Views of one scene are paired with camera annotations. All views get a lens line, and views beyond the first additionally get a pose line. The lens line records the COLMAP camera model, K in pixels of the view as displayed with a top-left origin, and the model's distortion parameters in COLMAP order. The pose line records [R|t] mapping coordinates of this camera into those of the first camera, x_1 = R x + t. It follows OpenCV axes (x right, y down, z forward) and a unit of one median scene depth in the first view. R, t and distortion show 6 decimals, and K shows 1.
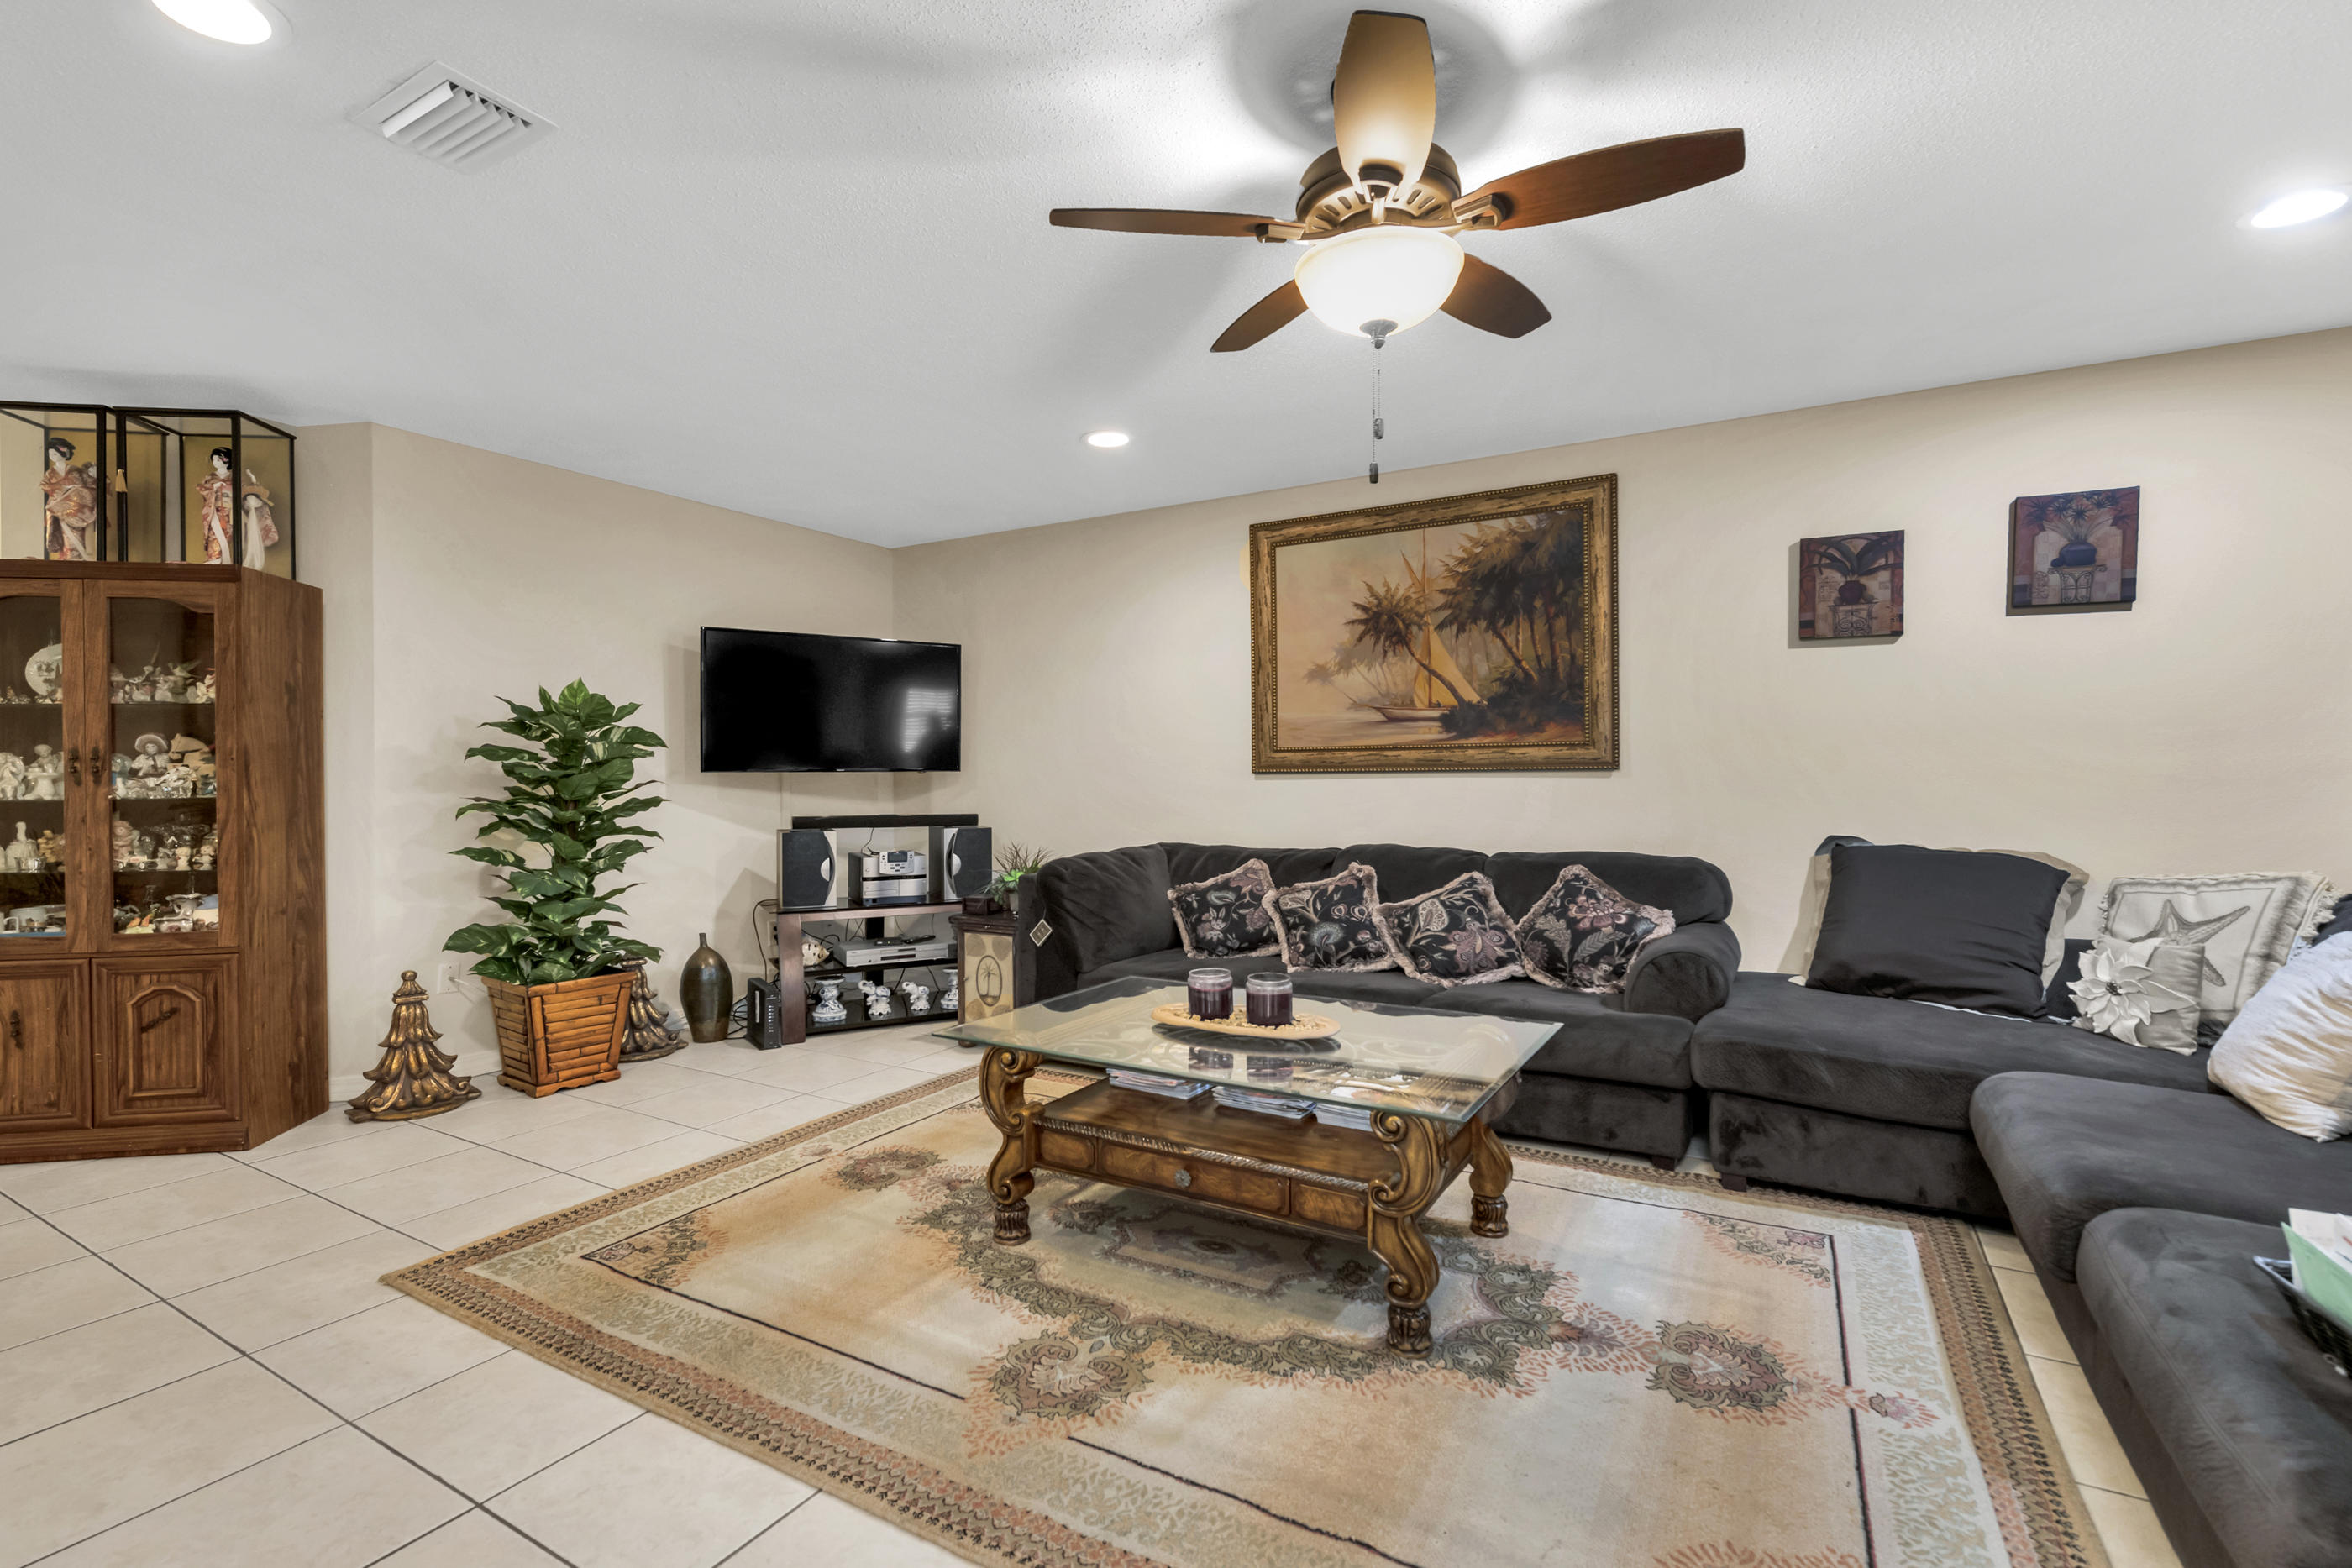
lens RADIAL K [[956.6, 0, 1222.2], [0, 956.6, 774.2], [0, 0, 1]] dist [0.002346, -0.002344]
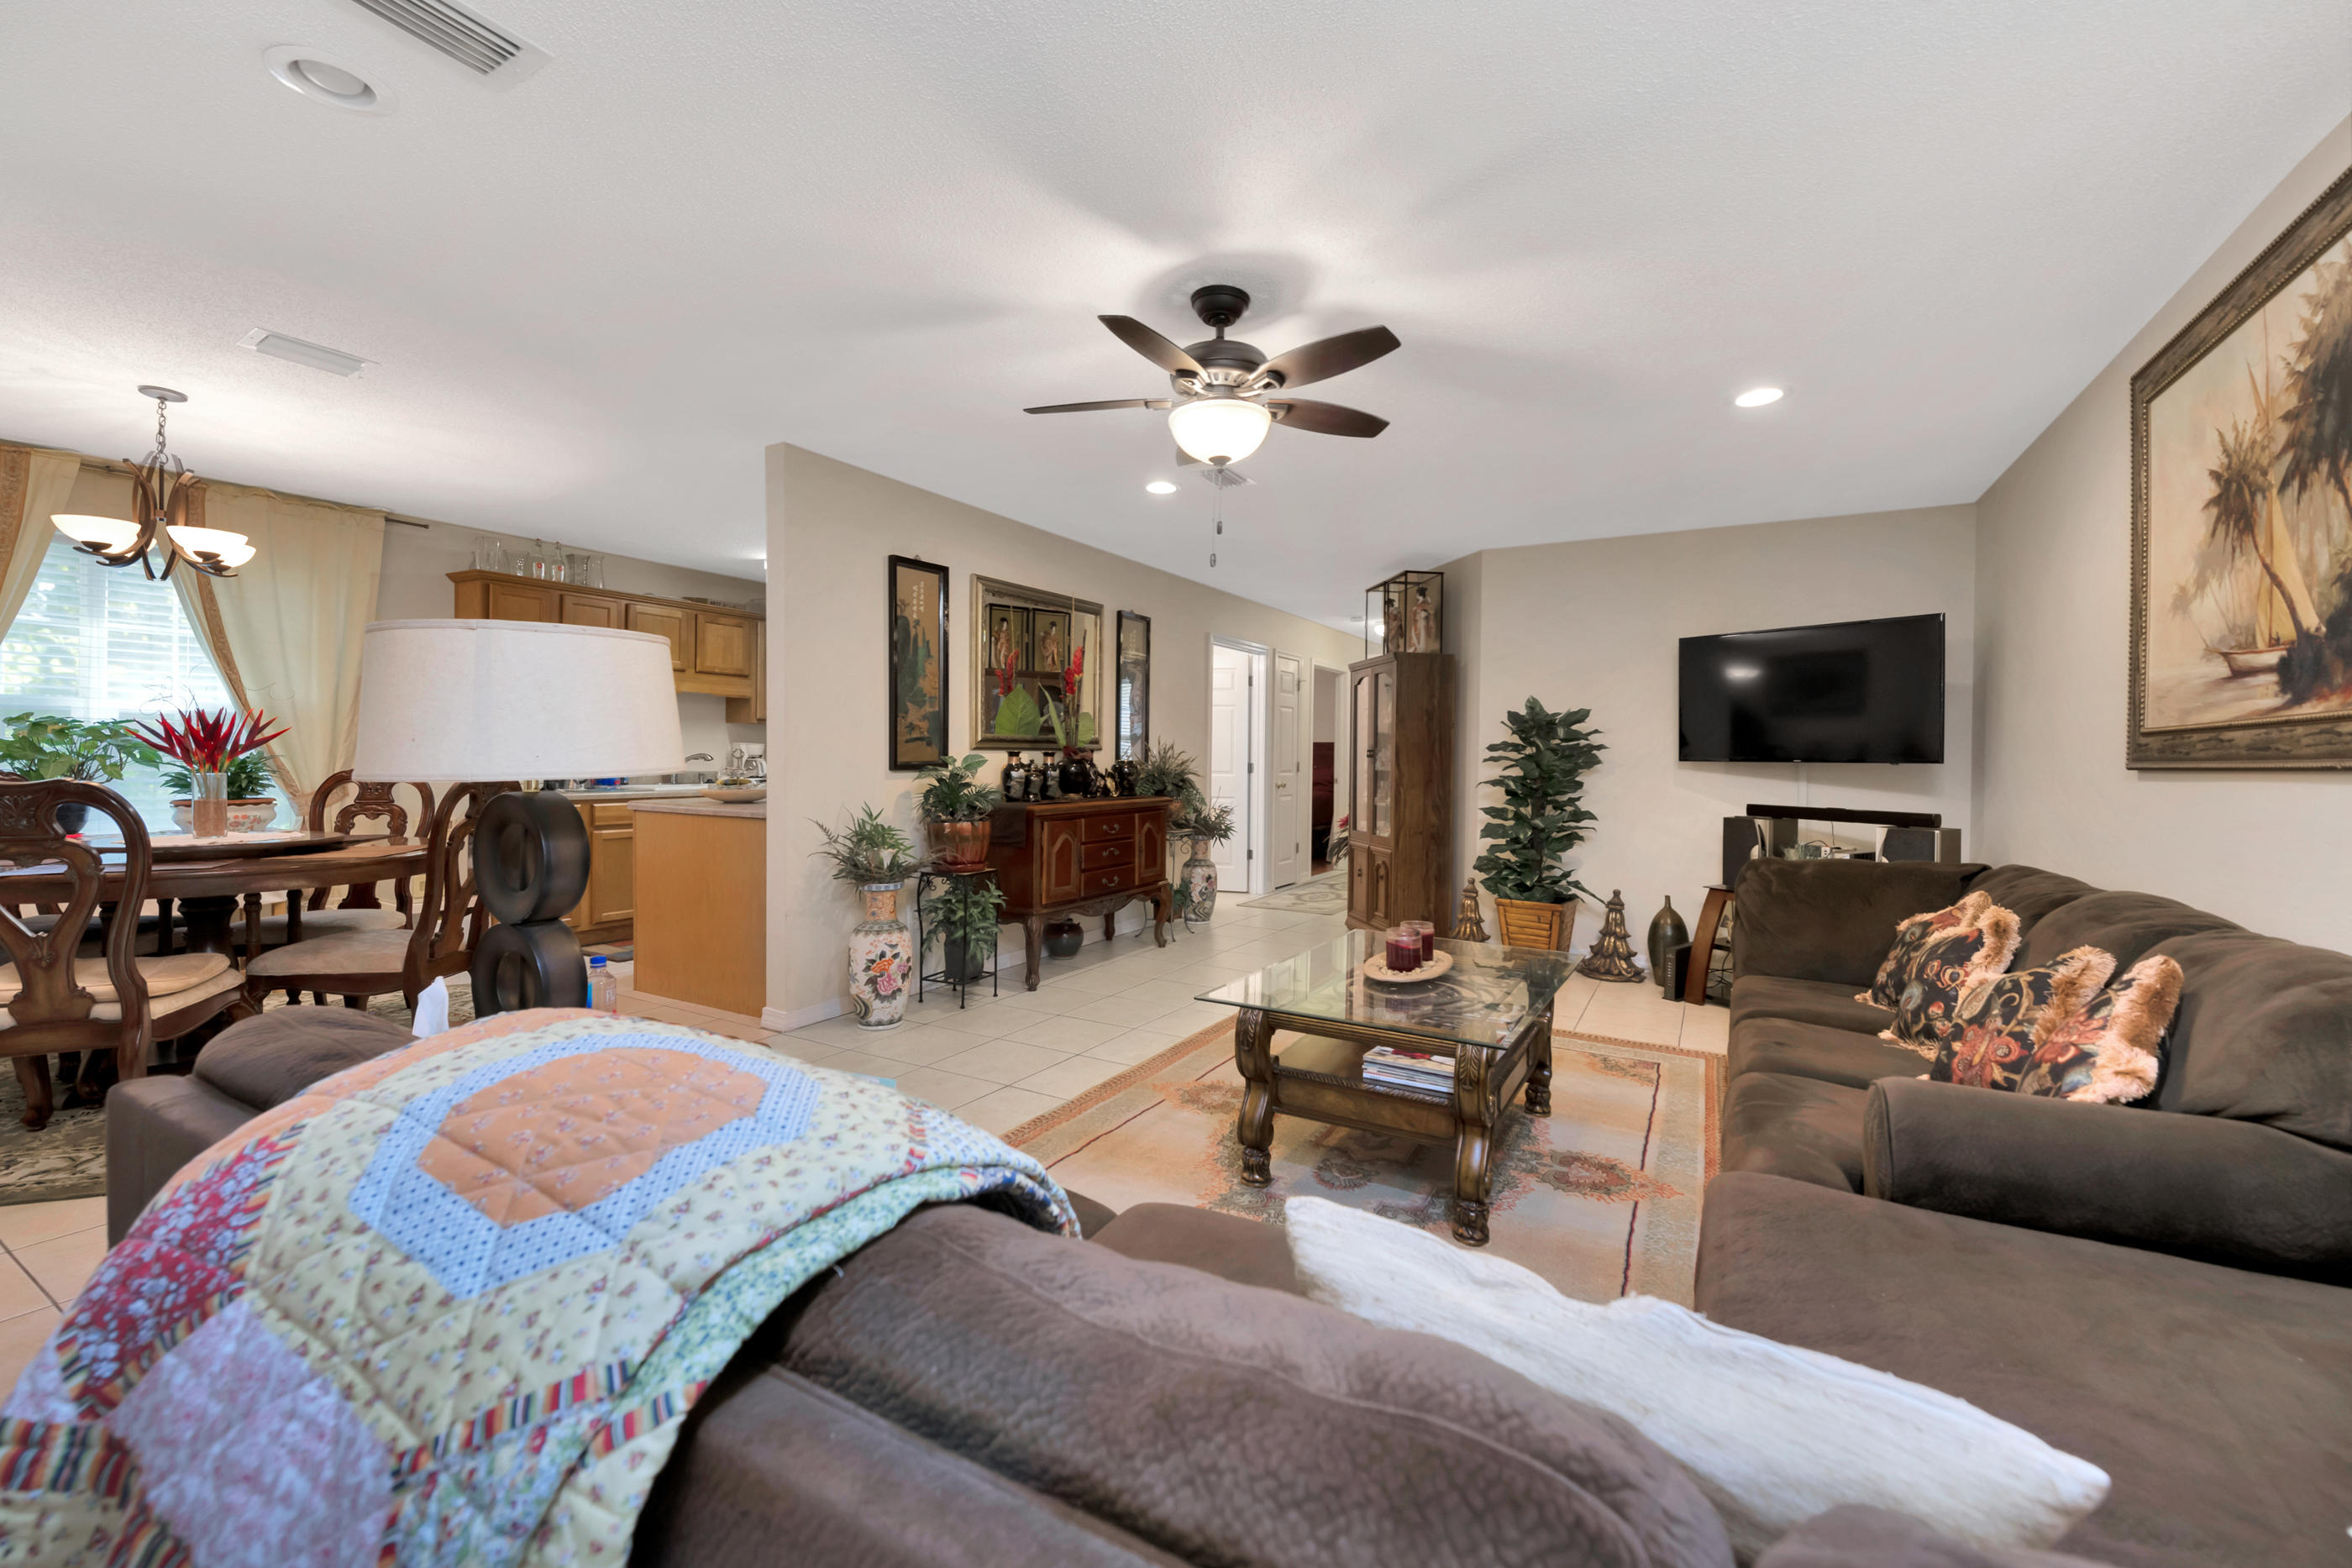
lens RADIAL K [[956.6, 0, 1249.1], [0, 956.6, 760.8], [0, 0, 1]] dist [0.002346, -0.002344]
pose [[0.013758, 0.008007, -0.999873, 0.812371], [-0.011335, 0.999905, 0.007851, -0.006716], [0.999841, 0.011225, 0.013847, 0.495023]]
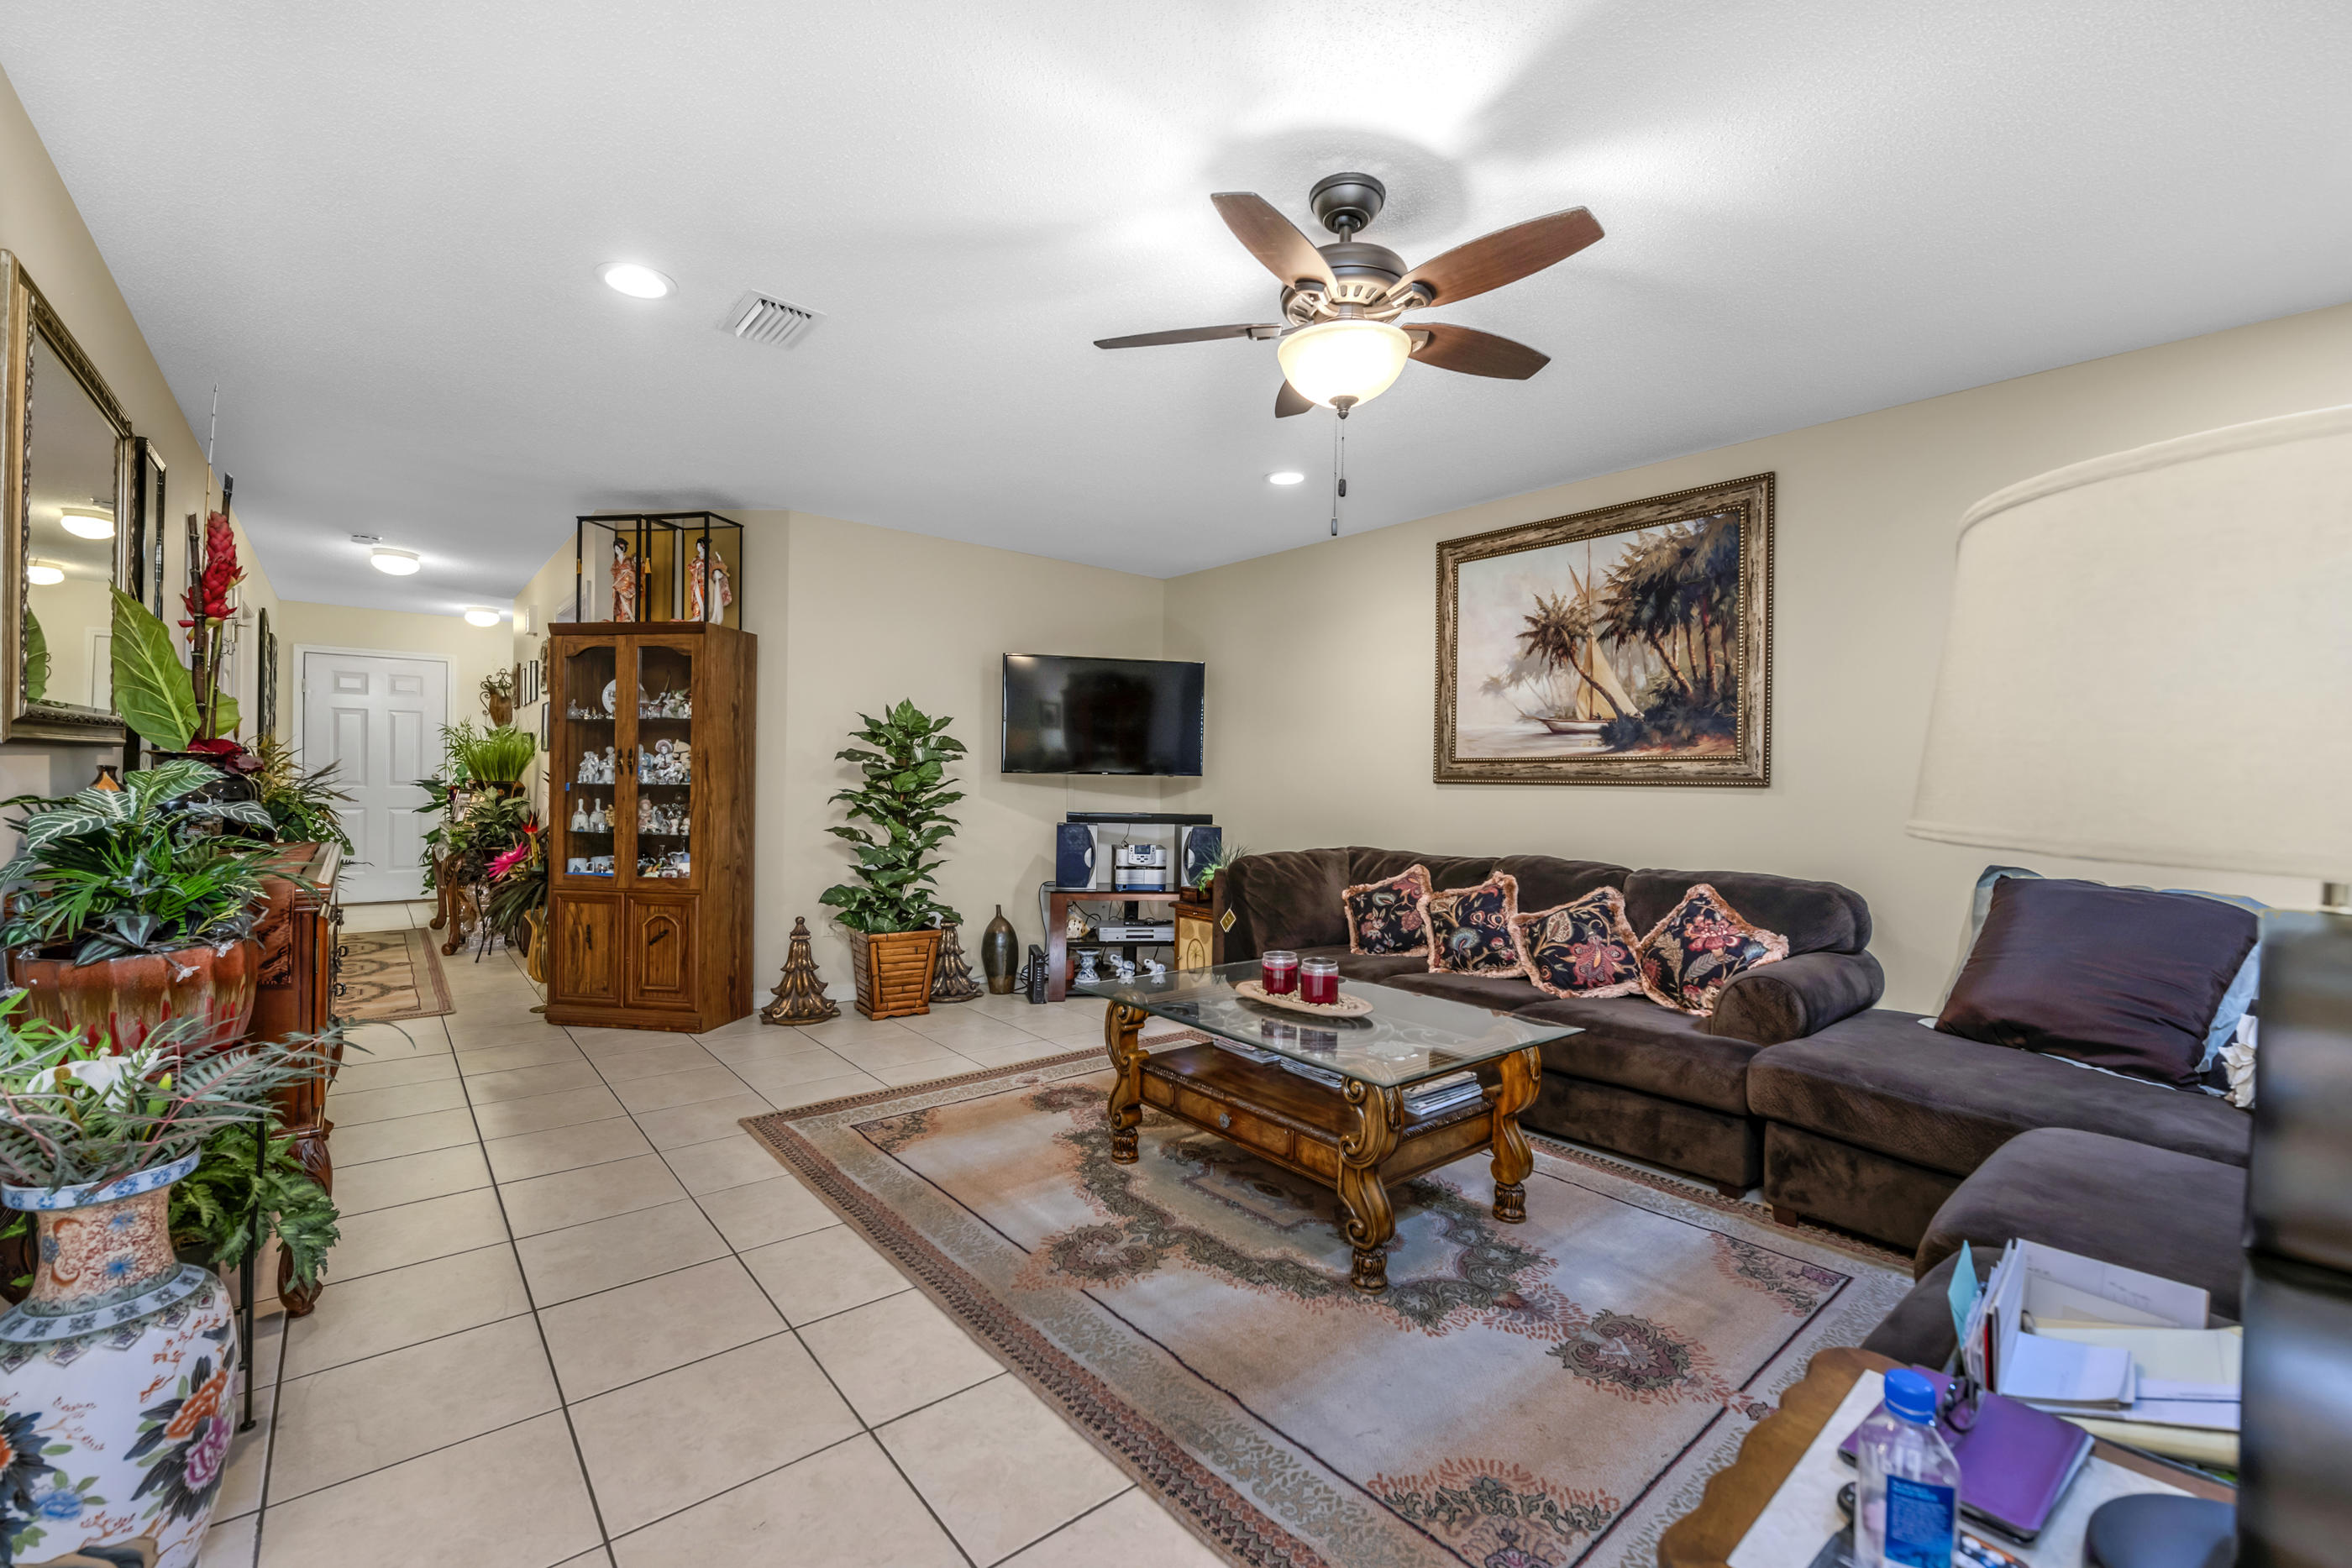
lens RADIAL K [[956.6, 0, 1196.3], [0, 956.6, 781.2], [0, 0, 1]] dist [0.002346, -0.002344]
pose [[0.932333, 0.020433, -0.361023, 0.217133], [-0.020447, 0.999784, 0.003780, -0.002005], [0.361023, 0.003857, 0.932549, -0.077049]]
